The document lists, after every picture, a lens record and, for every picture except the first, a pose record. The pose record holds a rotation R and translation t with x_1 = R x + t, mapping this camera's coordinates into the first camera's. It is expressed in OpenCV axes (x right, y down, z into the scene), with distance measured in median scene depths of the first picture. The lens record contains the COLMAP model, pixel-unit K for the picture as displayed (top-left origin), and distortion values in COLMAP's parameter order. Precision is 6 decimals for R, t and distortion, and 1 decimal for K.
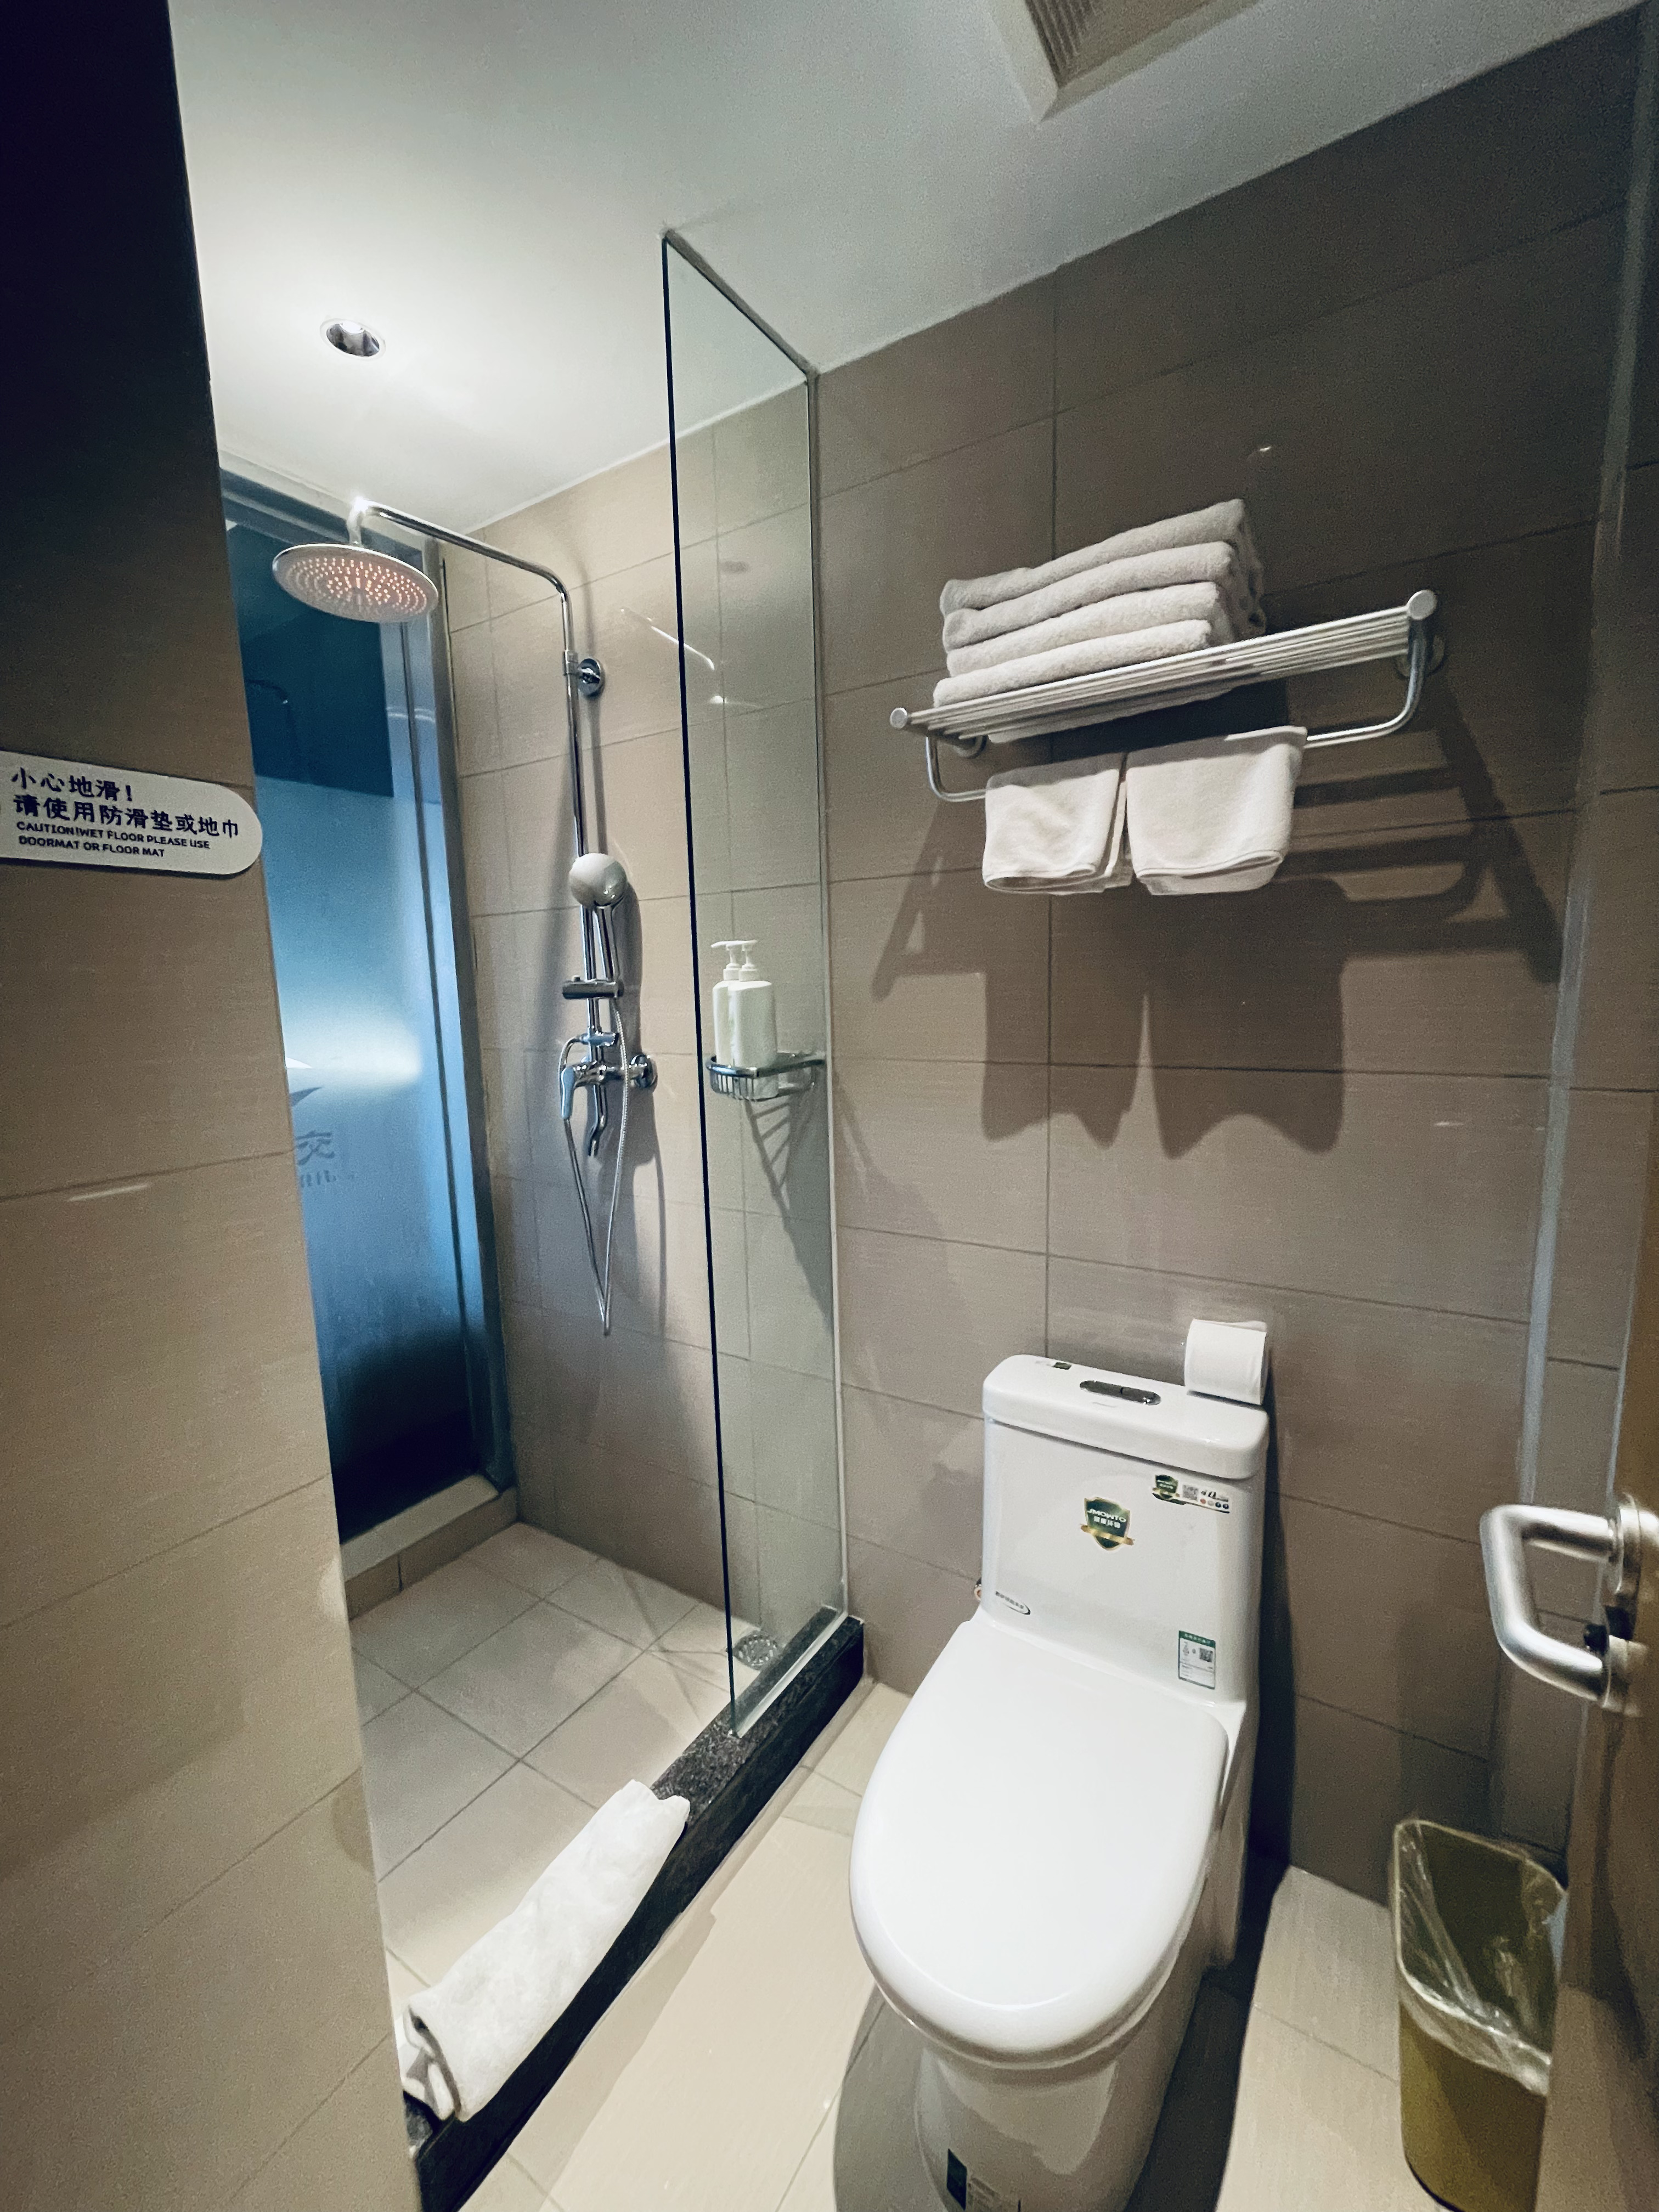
lens RADIAL K [[895.4, 0, 830.5], [0, 895.4, 1111.2], [0, 0, 1]] dist [-0.003331, 0.000727]
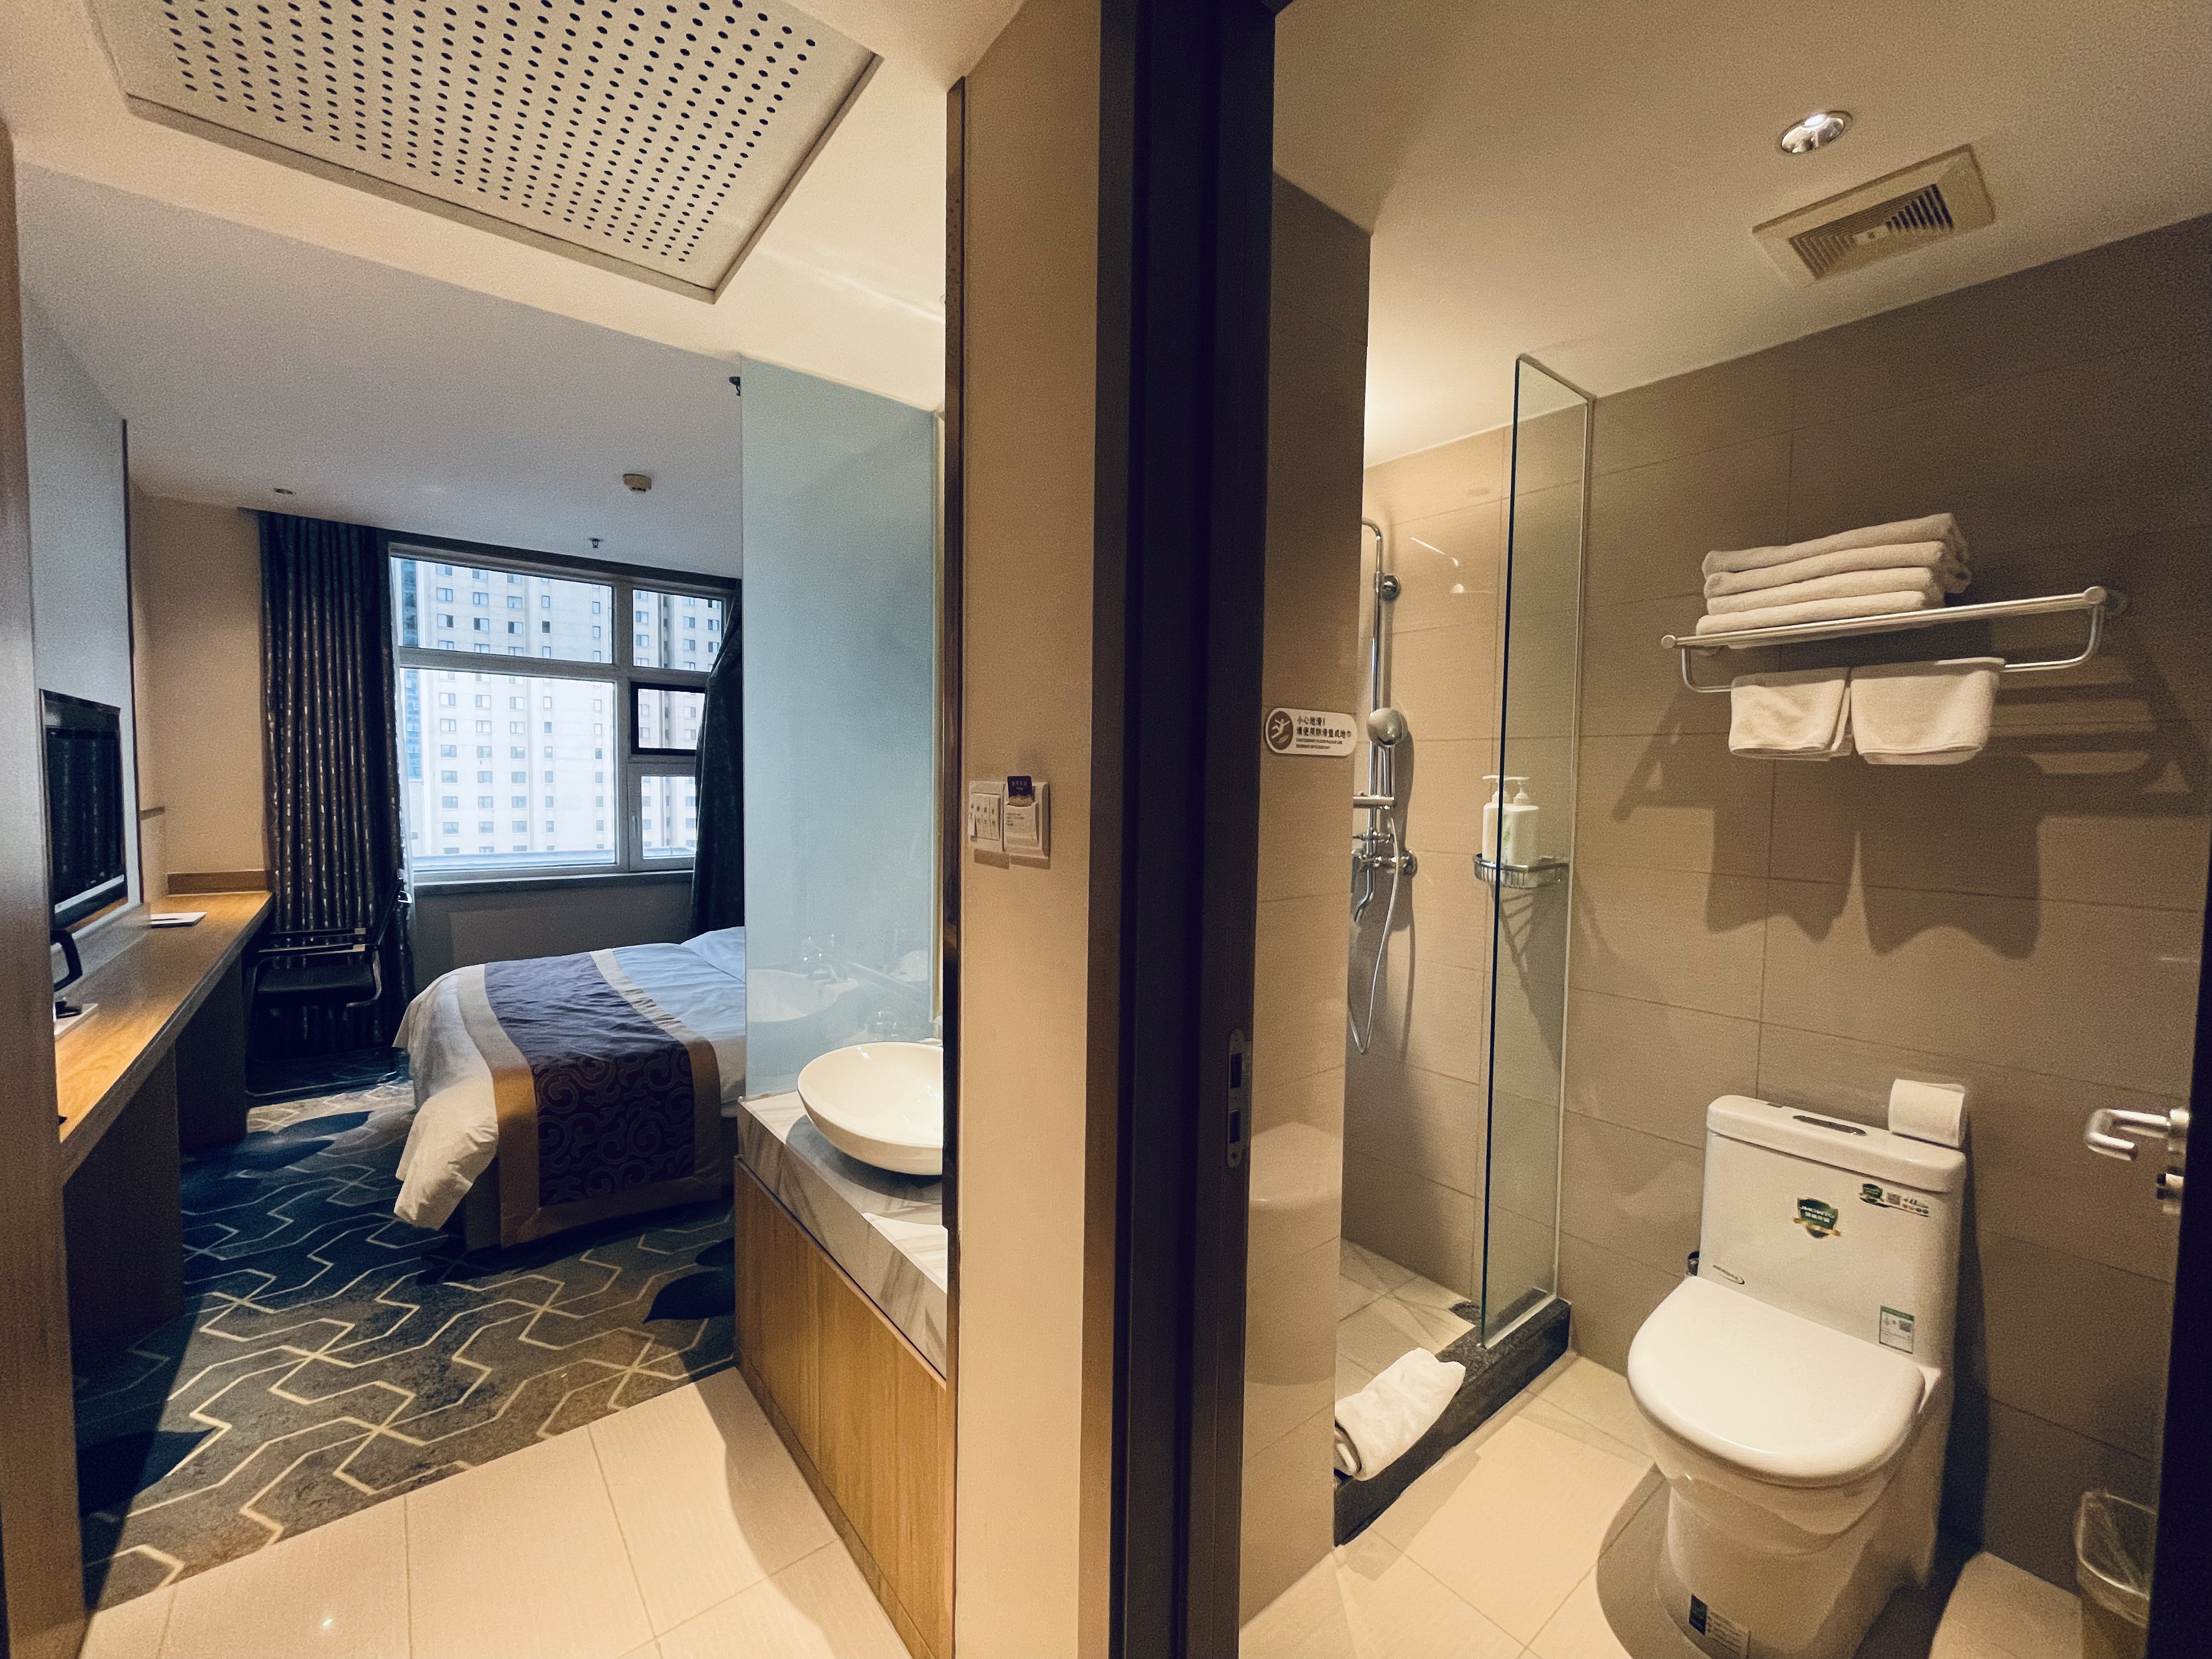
lens RADIAL K [[895.4, 0, 1112.5], [0, 895.4, 827.7], [0, 0, 1]] dist [-0.003331, 0.000727]
pose [[0.948392, 0.056028, -0.312112, -0.328200], [-0.082300, 0.994030, -0.071638, 0.058828], [0.306235, 0.093628, 0.947341, -0.695145]]
